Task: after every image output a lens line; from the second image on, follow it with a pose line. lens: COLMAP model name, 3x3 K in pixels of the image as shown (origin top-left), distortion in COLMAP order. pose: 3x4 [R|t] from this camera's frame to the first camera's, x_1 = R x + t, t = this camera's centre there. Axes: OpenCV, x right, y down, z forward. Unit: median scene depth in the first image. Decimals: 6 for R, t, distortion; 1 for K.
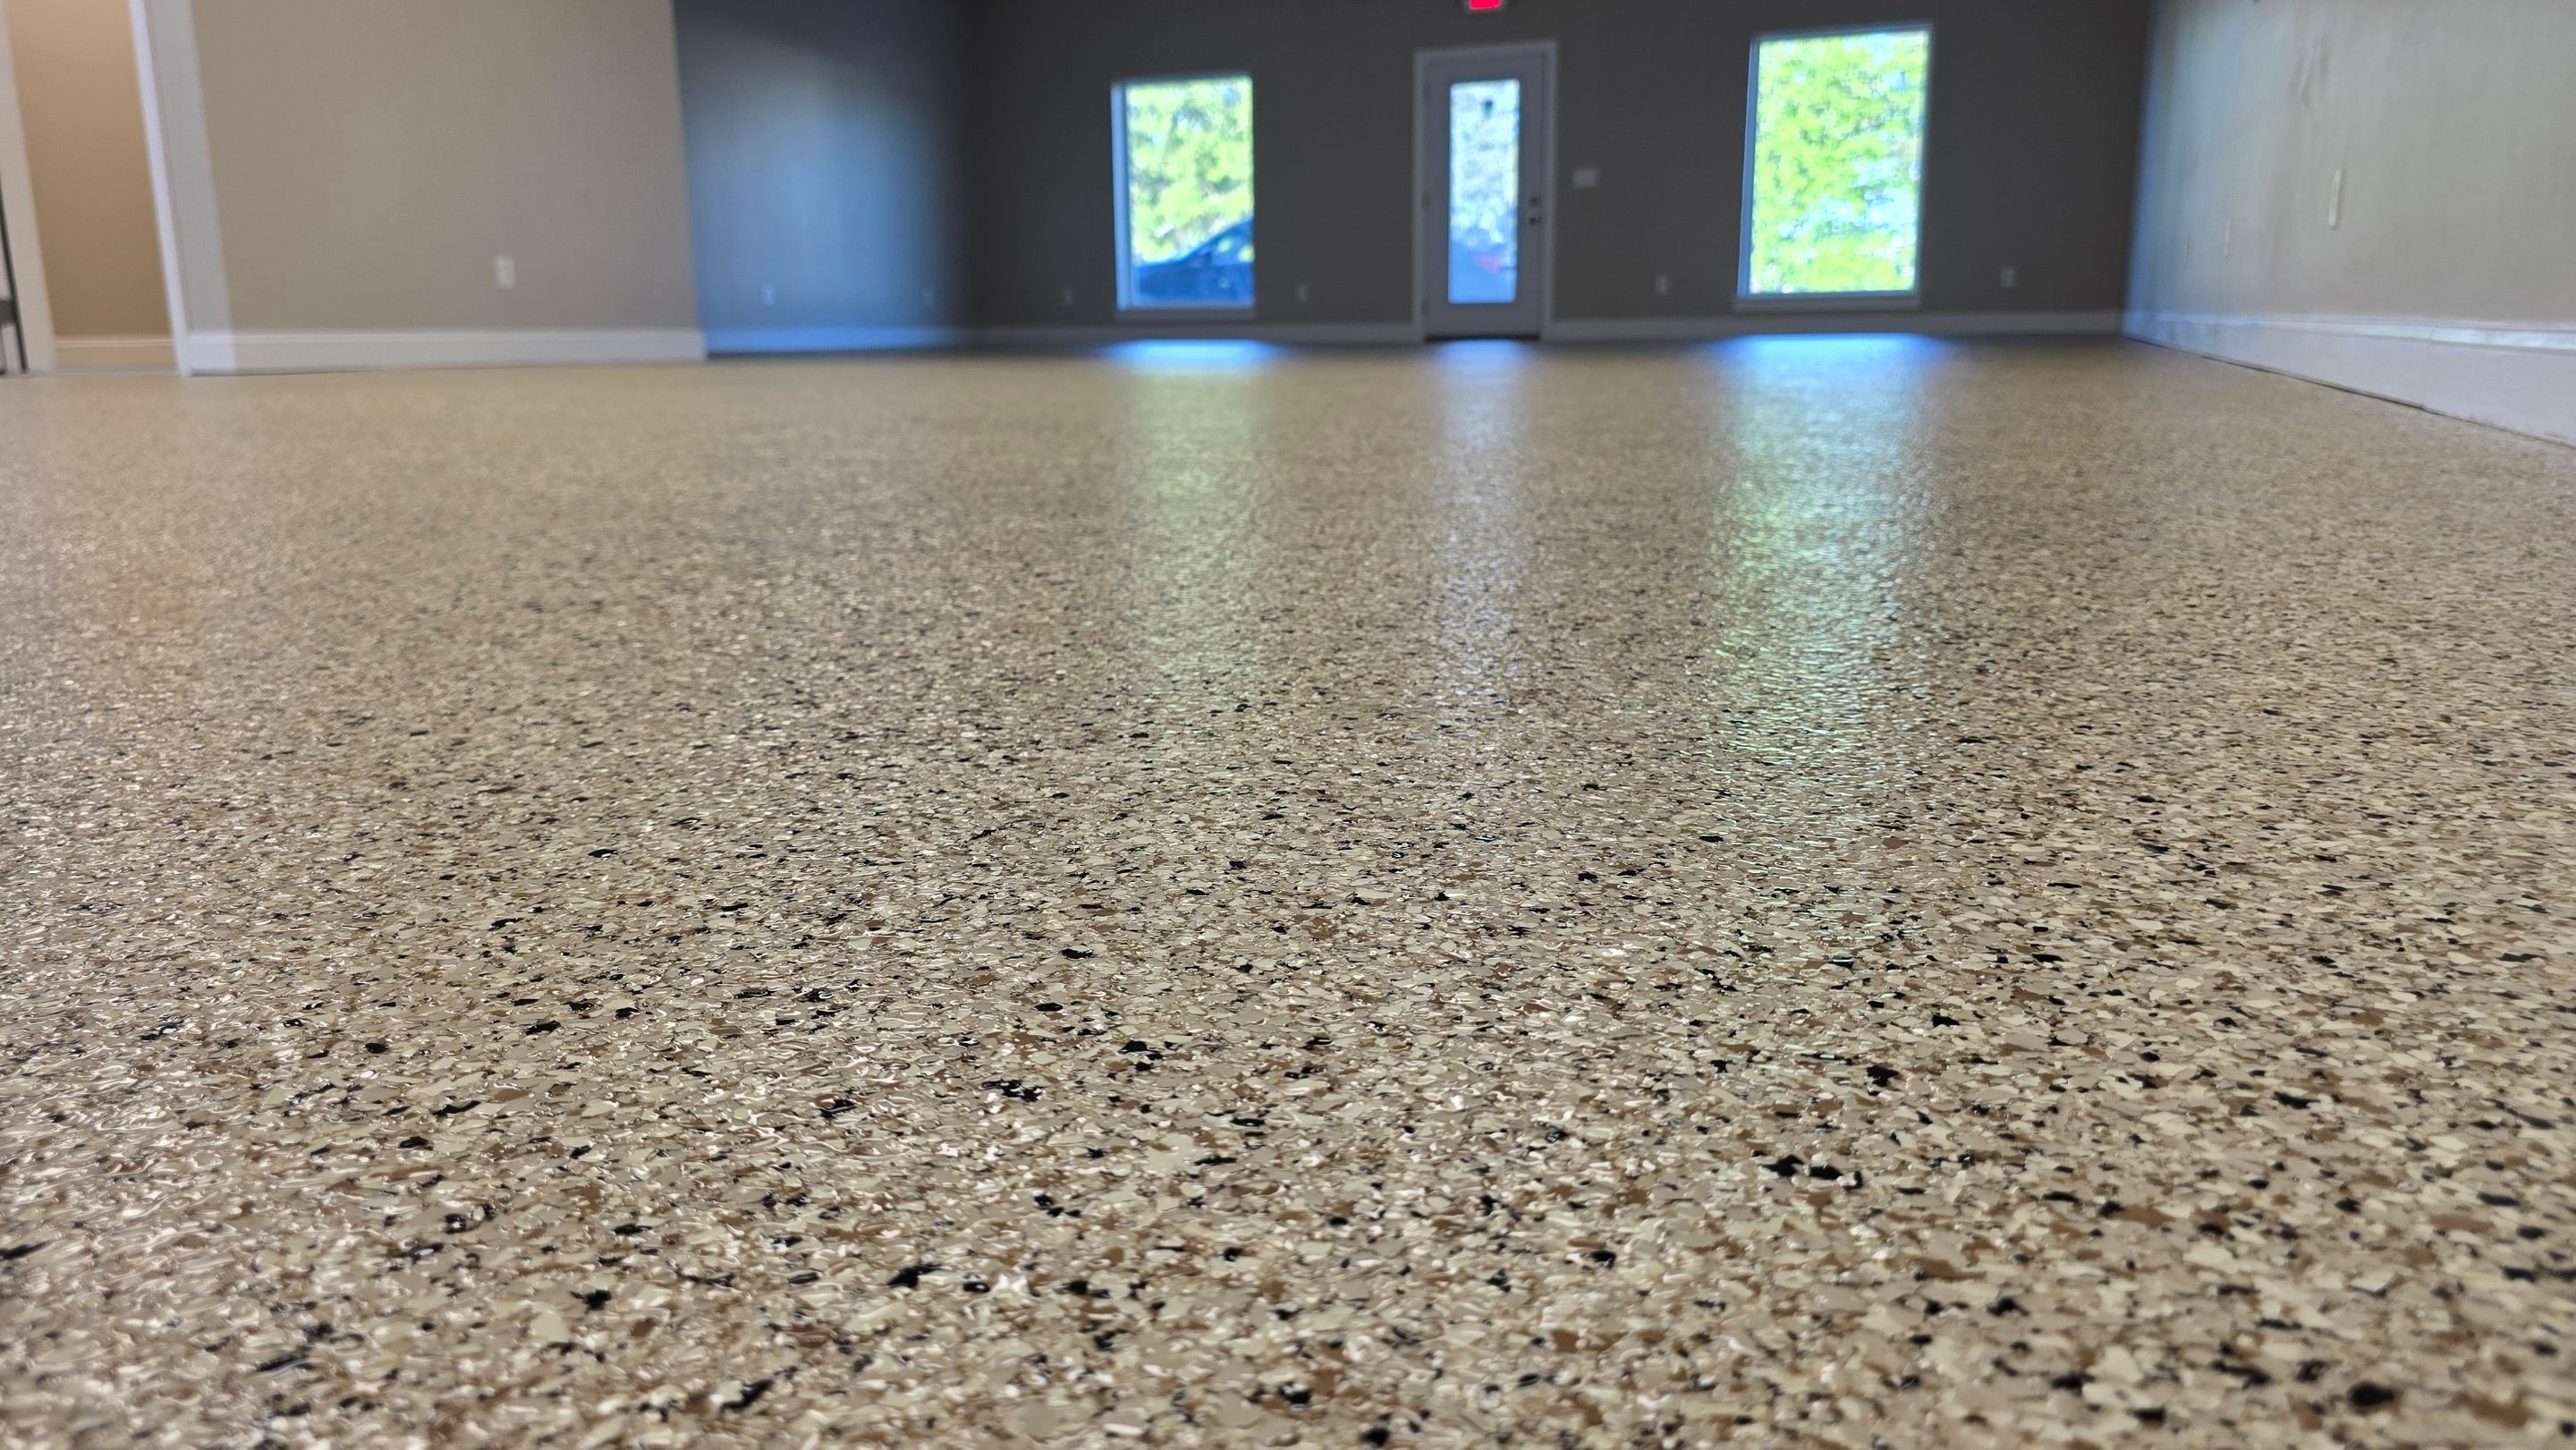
lens RADIAL K [[1777.8, 0, 1274.6], [0, 1777.8, 689.7], [0, 0, 1]] dist [0.044925, -0.075388]
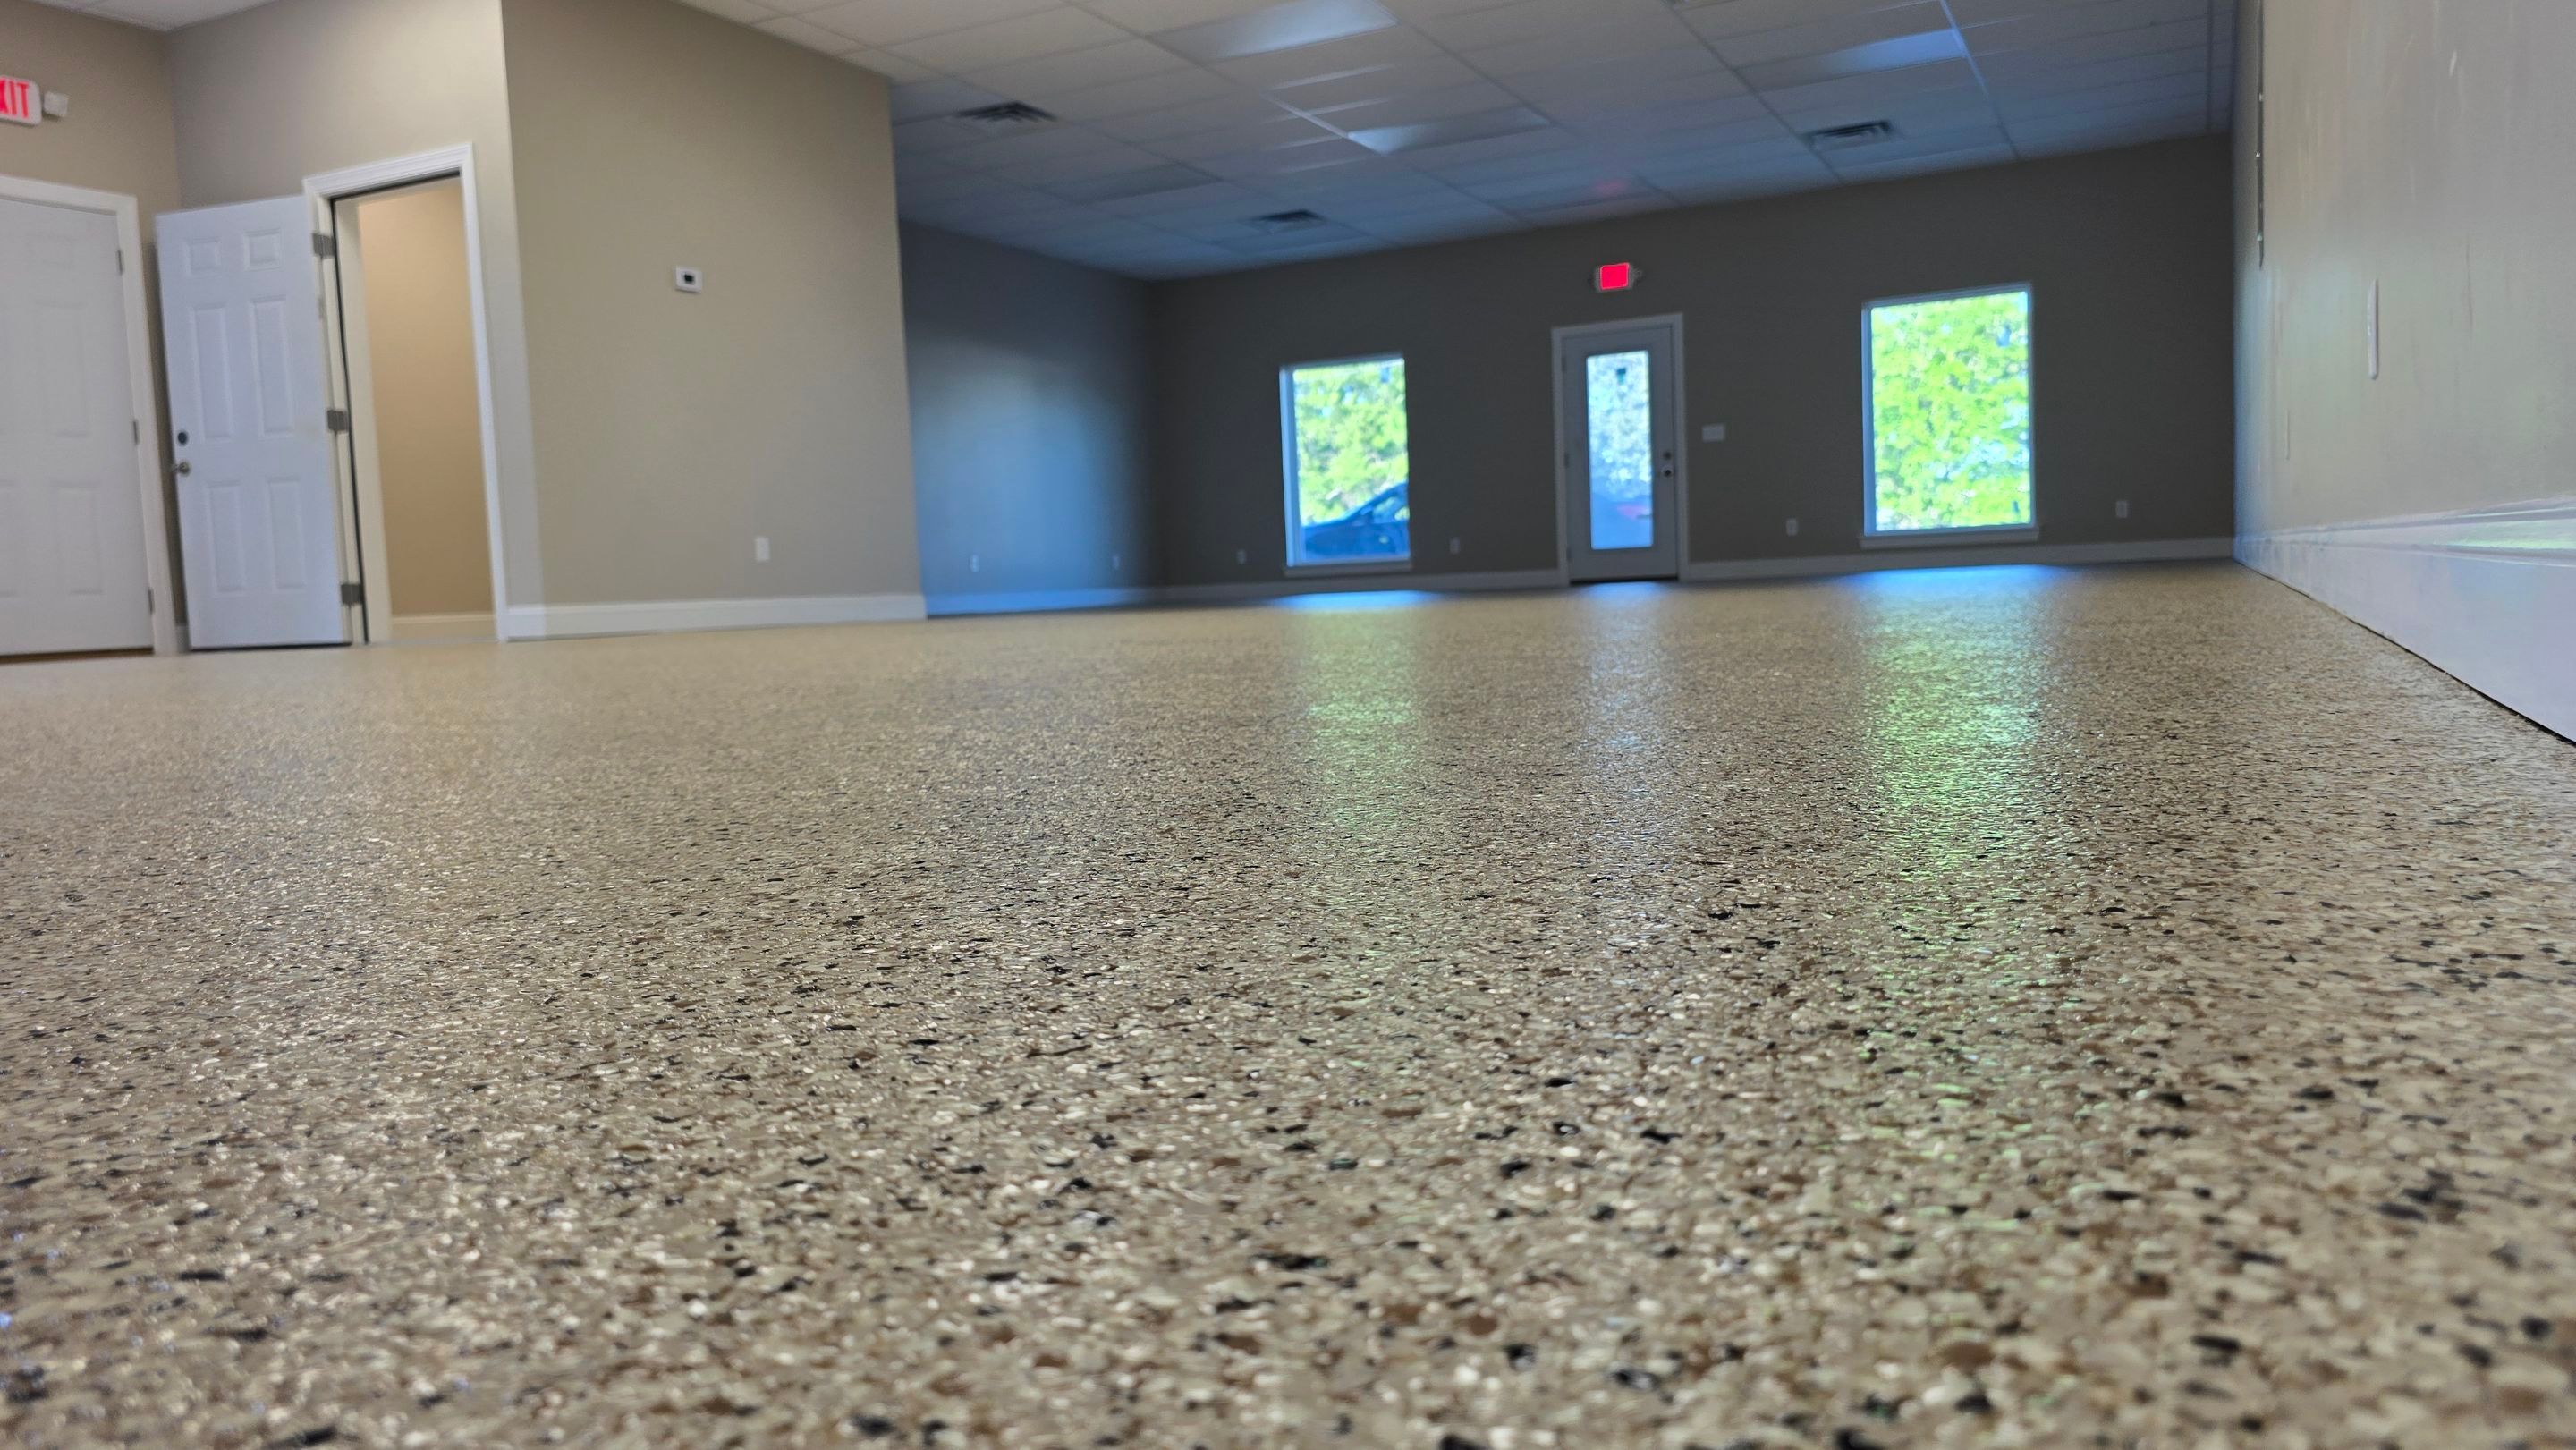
lens RADIAL K [[1754.1, 0, 1299.2], [0, 1754.1, 700.6], [0, 0, 1]] dist [0.051219, -0.054909]
pose [[0.996183, -0.026602, -0.083139, 0.007496], [0.015217, 0.990771, -0.134687, 0.014447], [0.085954, 0.132908, 0.987394, -0.055626]]
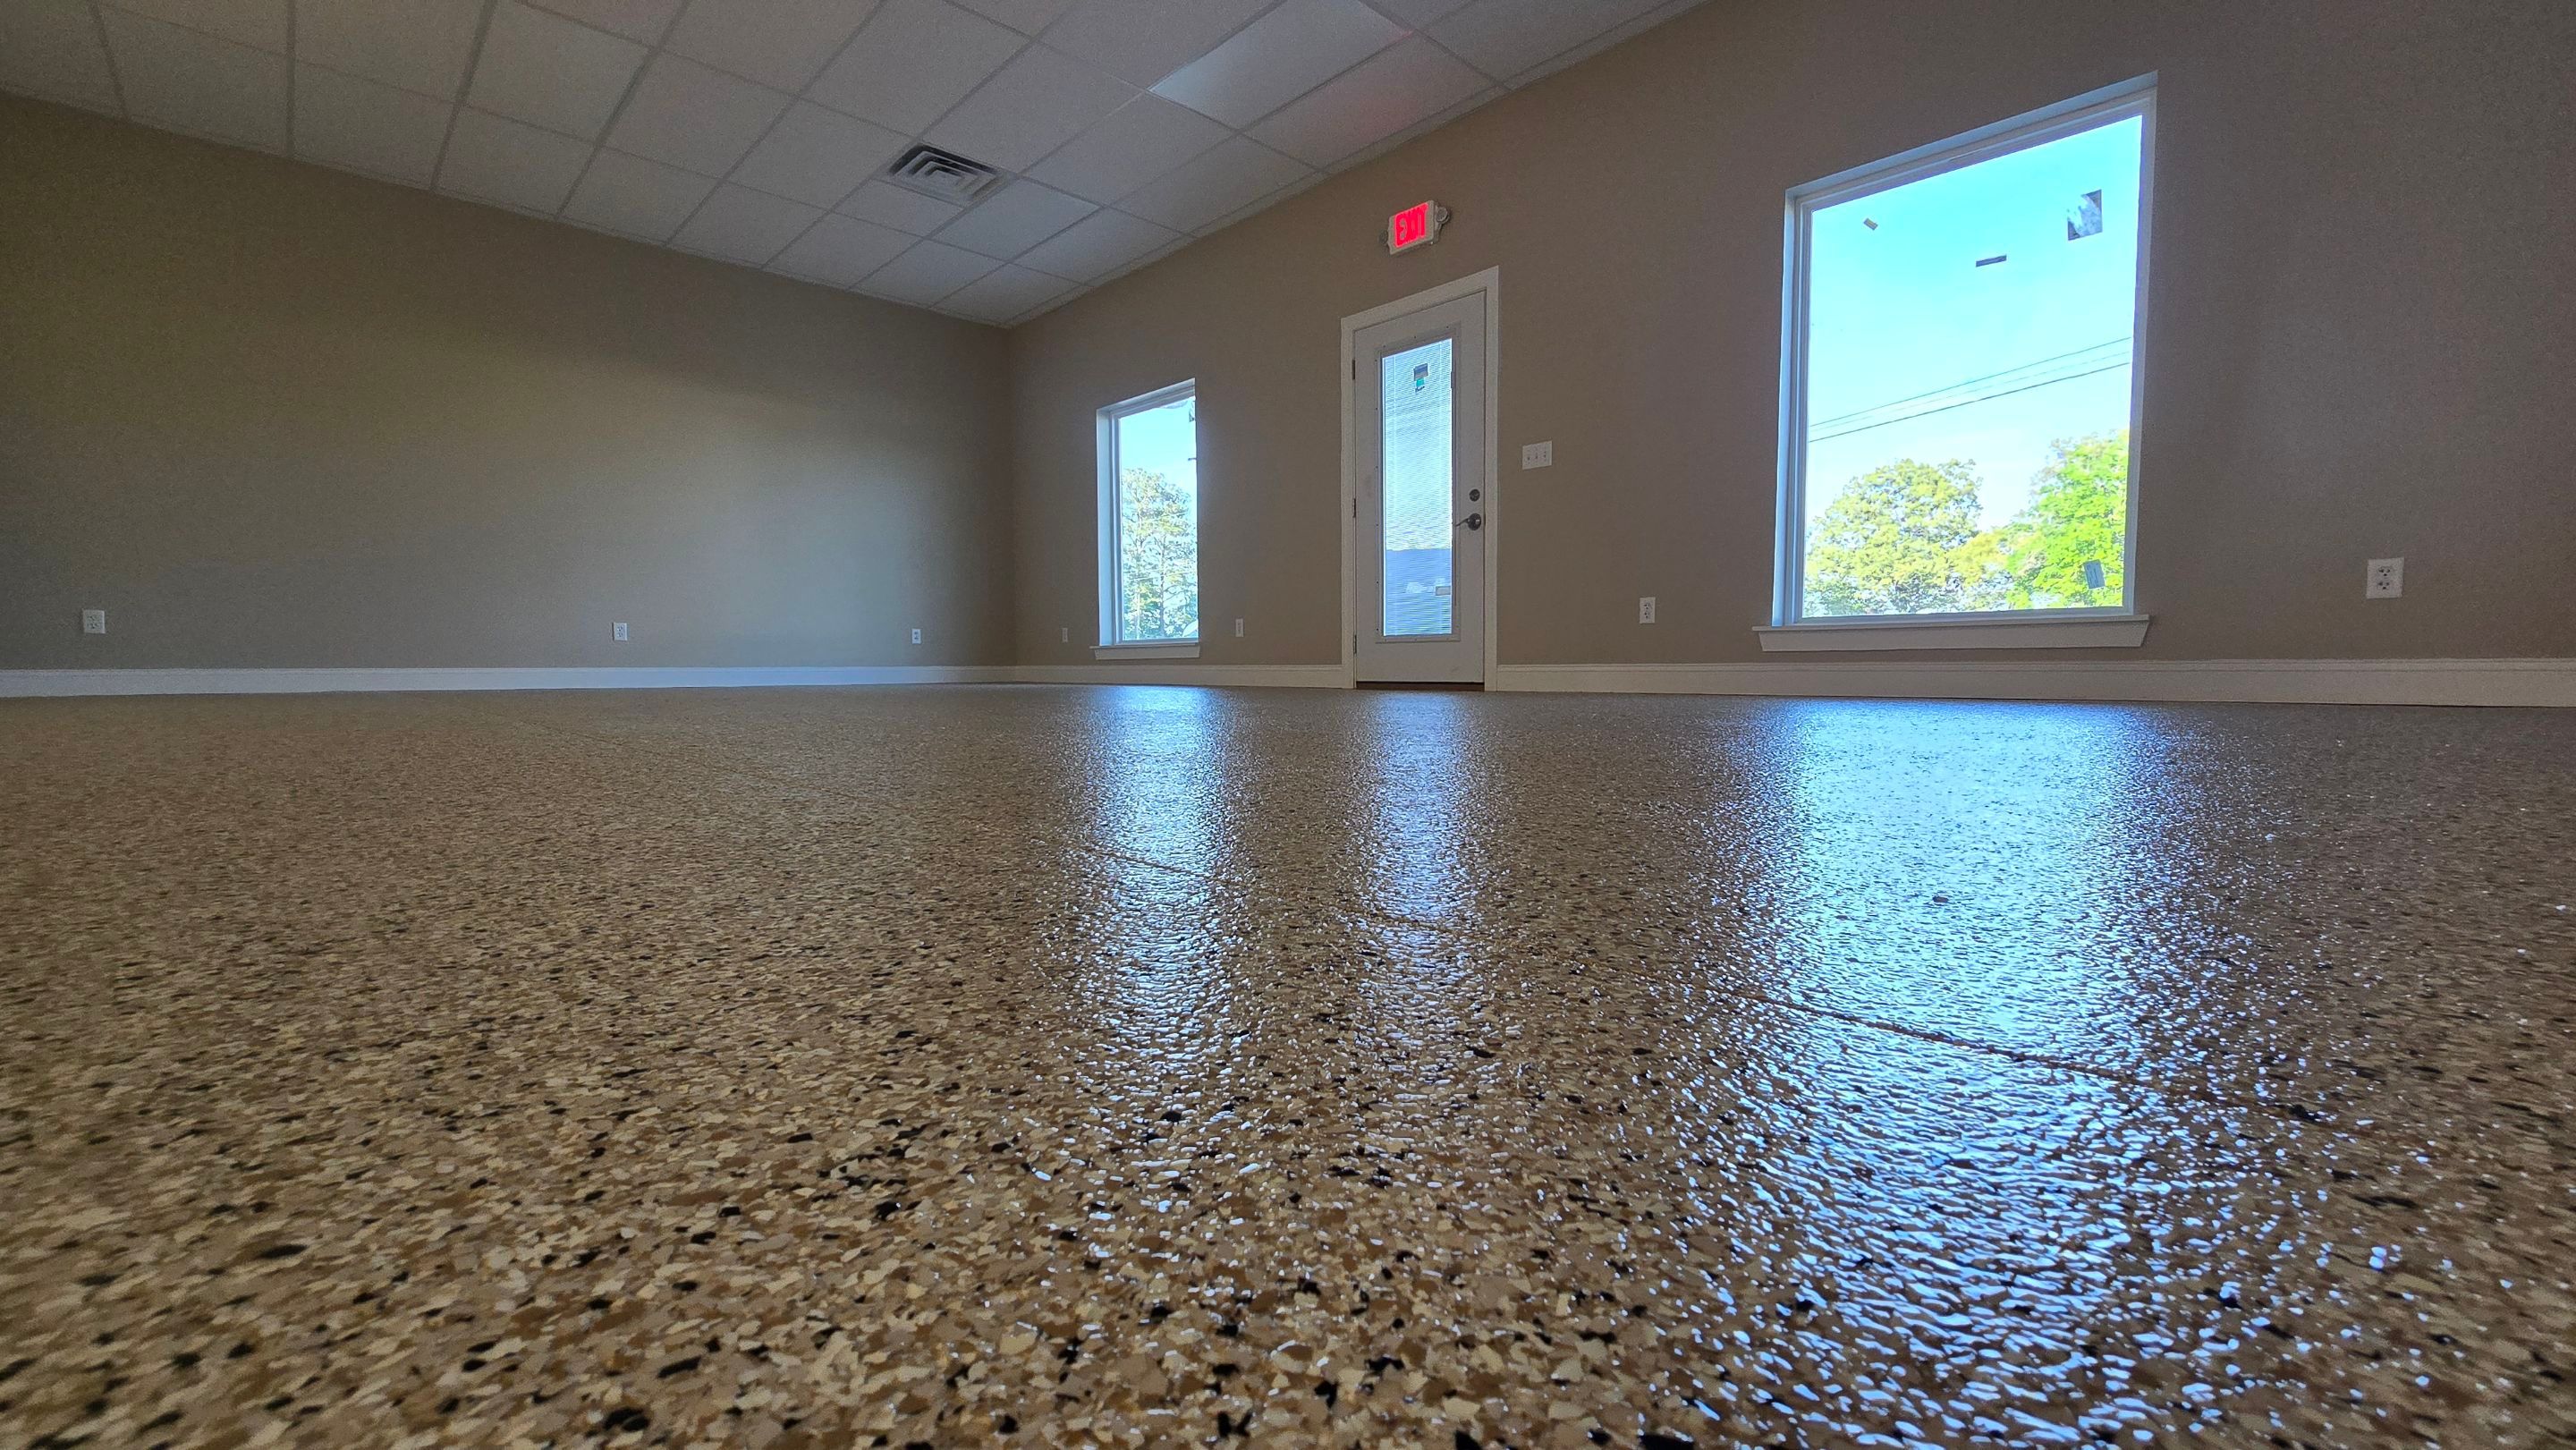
lens RADIAL K [[1032.2, 0, 1297.9], [0, 1032.2, 738.8], [0, 0, 1]] dist [-0.001817, 0.000617]
pose [[0.915808, 0.035001, -0.400088, 0.251452], [-0.085318, 0.990412, -0.108650, -0.131823], [0.392450, 0.133637, 0.910013, 0.627772]]
